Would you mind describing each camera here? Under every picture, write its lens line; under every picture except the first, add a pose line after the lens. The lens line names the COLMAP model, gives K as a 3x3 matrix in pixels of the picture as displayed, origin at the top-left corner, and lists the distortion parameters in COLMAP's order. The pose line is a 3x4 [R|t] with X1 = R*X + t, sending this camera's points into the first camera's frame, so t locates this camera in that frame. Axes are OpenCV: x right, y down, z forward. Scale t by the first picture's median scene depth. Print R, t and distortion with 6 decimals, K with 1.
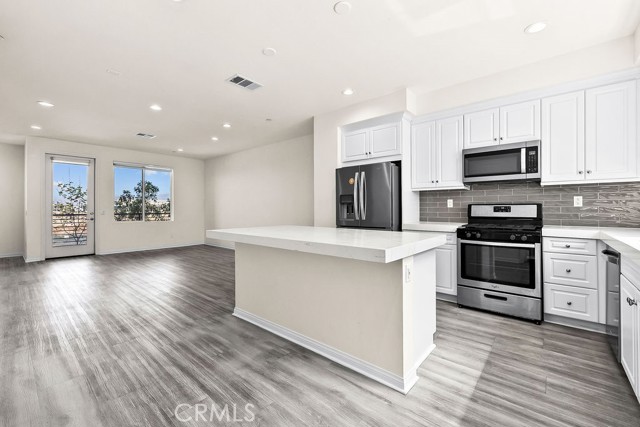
lens RADIAL K [[272.5, 0, 317.4], [0, 272.5, 207.1], [0, 0, 1]] dist [0.002365, 0.000436]
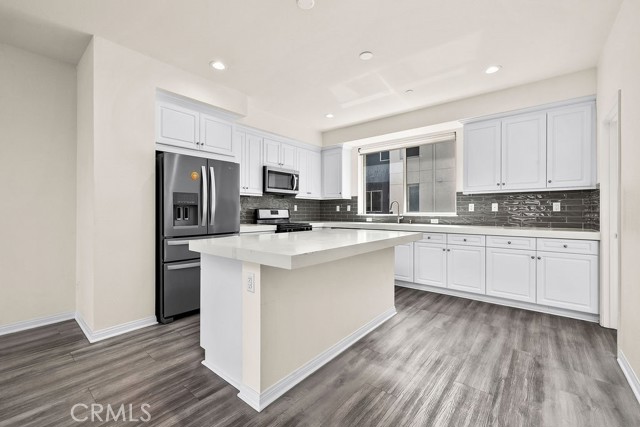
lens RADIAL K [[272.5, 0, 315.2], [0, 272.5, 212.5], [0, 0, 1]] dist [0.002365, 0.000436]
pose [[-0.026457, -0.001864, 0.999648, -0.859989], [-0.005126, 0.999985, 0.001729, 0.004621], [-0.999637, -0.005078, -0.026467, 0.921989]]
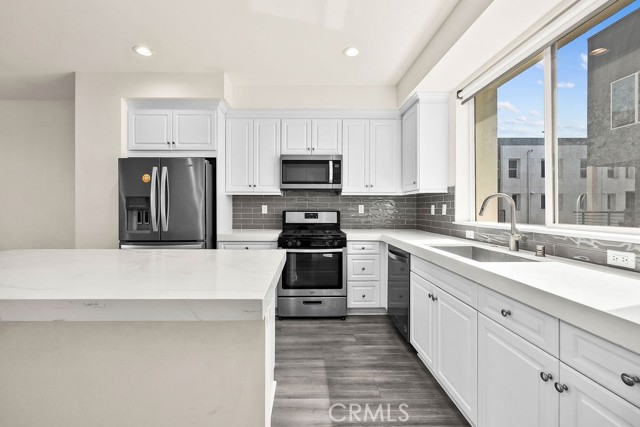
lens RADIAL K [[272.5, 0, 304.7], [0, 272.5, 207.4], [0, 0, 1]] dist [0.002365, 0.000436]
pose [[0.751341, 0.005254, 0.659893, -0.047309], [-0.005250, 0.999984, -0.001985, -0.025354], [-0.659893, -0.001973, 0.751357, 0.246291]]
